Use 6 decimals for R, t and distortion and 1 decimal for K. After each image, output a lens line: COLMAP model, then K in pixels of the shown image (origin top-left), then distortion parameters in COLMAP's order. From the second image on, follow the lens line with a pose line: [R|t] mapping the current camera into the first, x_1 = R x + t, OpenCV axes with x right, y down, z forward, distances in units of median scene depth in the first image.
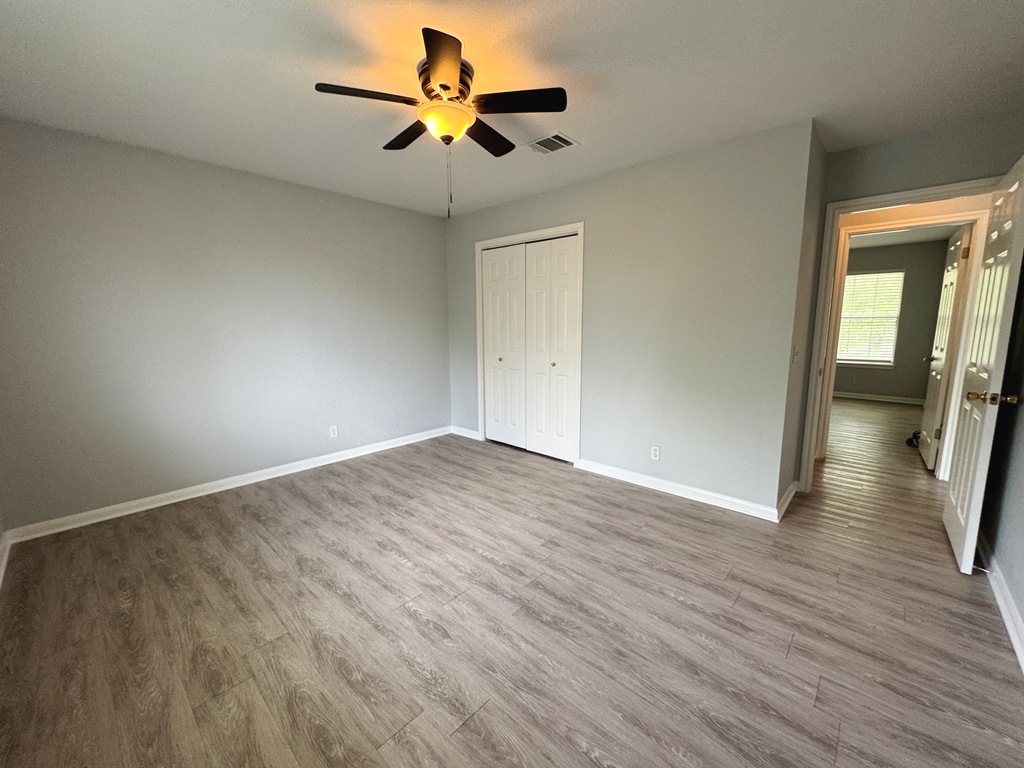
lens RADIAL K [[409.6, 0, 512.1], [0, 409.6, 382.4], [0, 0, 1]] dist [-0.002922, 0.000470]
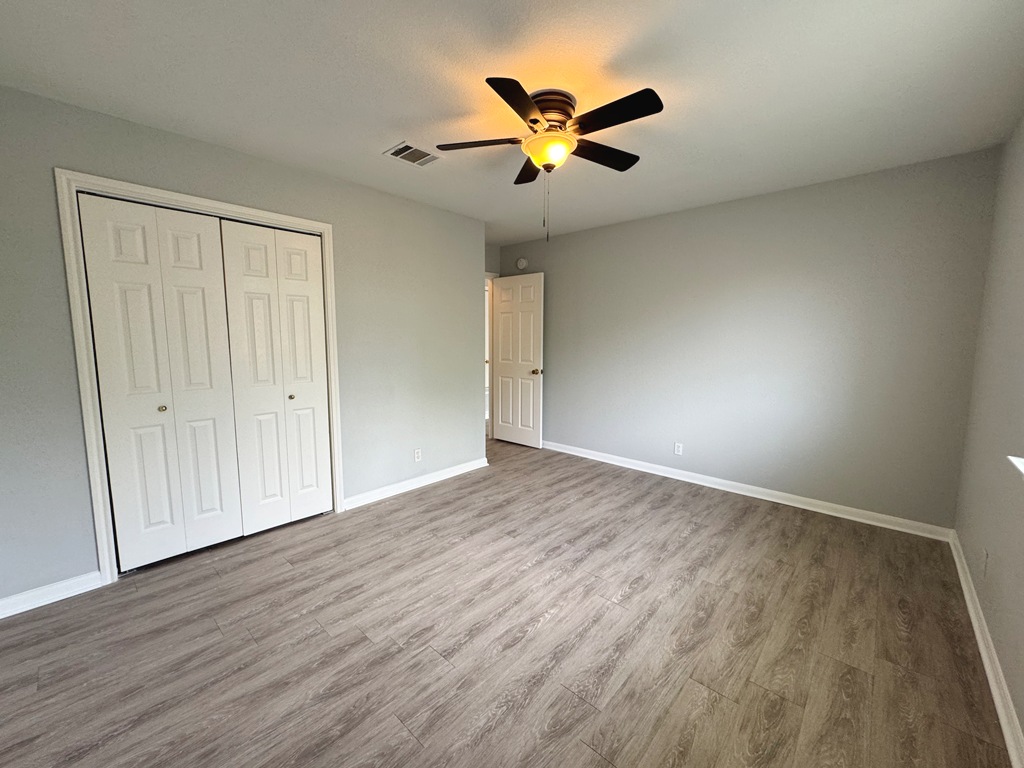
lens RADIAL K [[409.6, 0, 512.1], [0, 409.6, 382.4], [0, 0, 1]] dist [-0.002922, 0.000470]
pose [[0.005605, -0.105214, 0.994434, -1.027312], [0.143815, 0.984196, 0.103321, -0.143154], [-0.989589, 0.142435, 0.020648, 0.944397]]
